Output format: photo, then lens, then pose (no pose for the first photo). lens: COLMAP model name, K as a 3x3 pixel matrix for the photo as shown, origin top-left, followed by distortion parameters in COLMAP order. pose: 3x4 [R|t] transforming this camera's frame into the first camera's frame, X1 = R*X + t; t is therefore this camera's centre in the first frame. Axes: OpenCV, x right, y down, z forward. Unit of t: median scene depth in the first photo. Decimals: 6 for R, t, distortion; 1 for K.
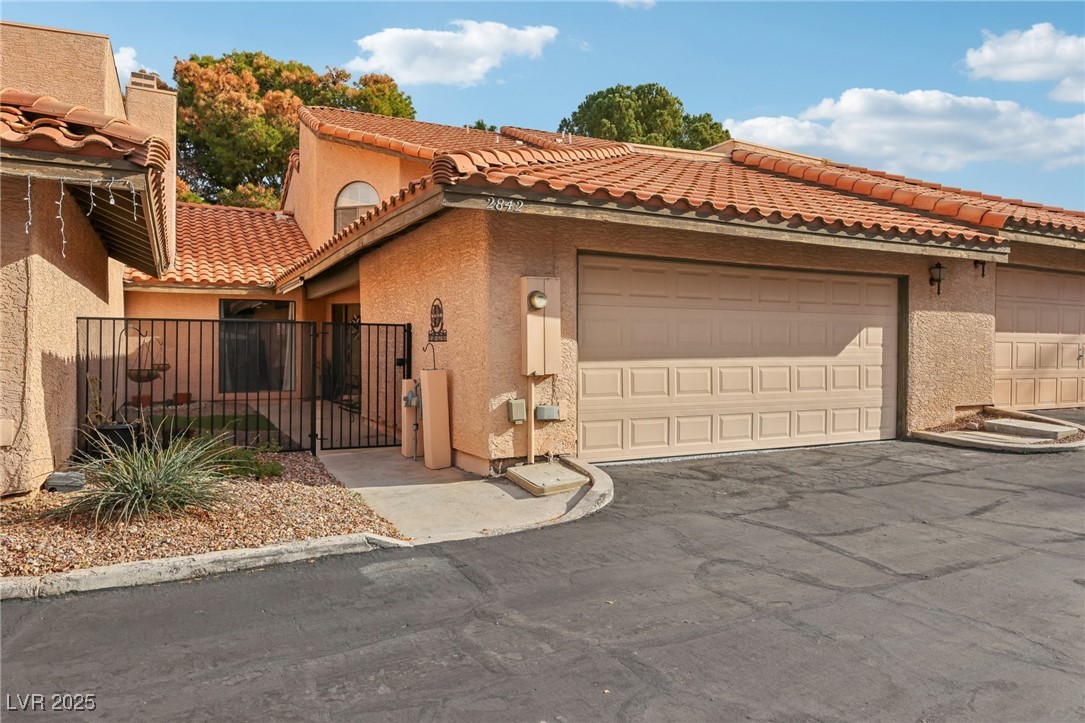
lens RADIAL K [[726.3, 0, 543.2], [0, 726.3, 360.4], [0, 0, 1]] dist [0.001209, -0.001959]
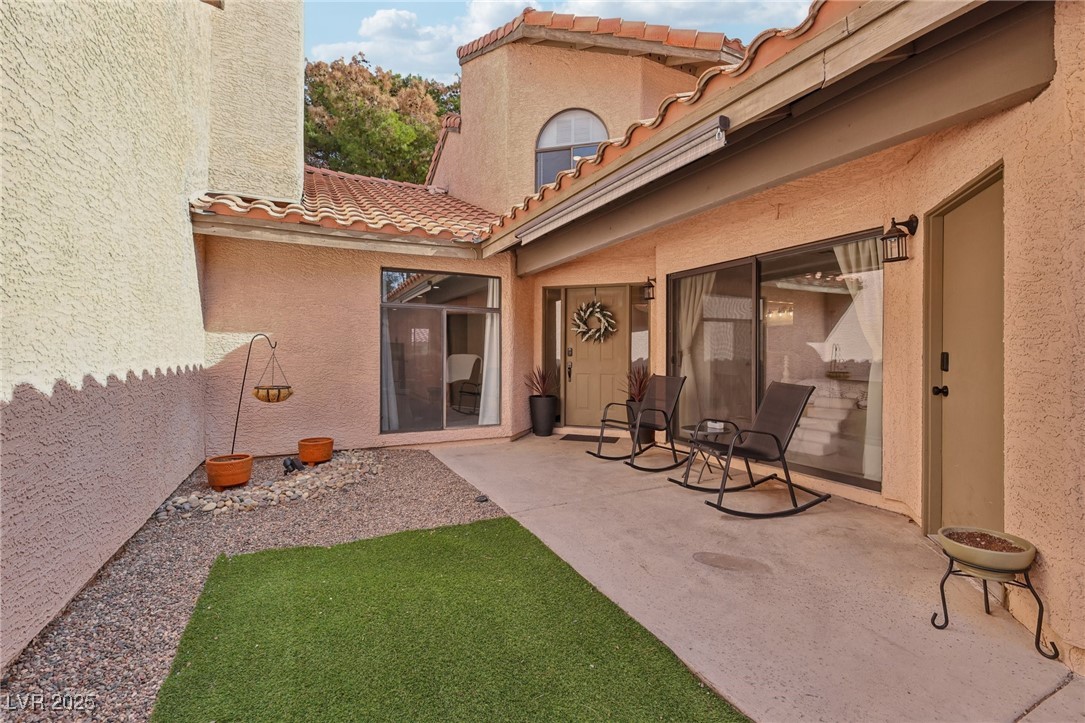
lens RADIAL K [[475.2, 0, 542.3], [0, 475.2, 357.6], [0, 0, 1]] dist [-0.000947, 0.000185]
pose [[0.999979, 0.000722, -0.006379, -0.192157], [-0.000766, 0.999976, -0.006827, -0.007469], [0.006374, 0.006831, 0.999956, 0.382231]]
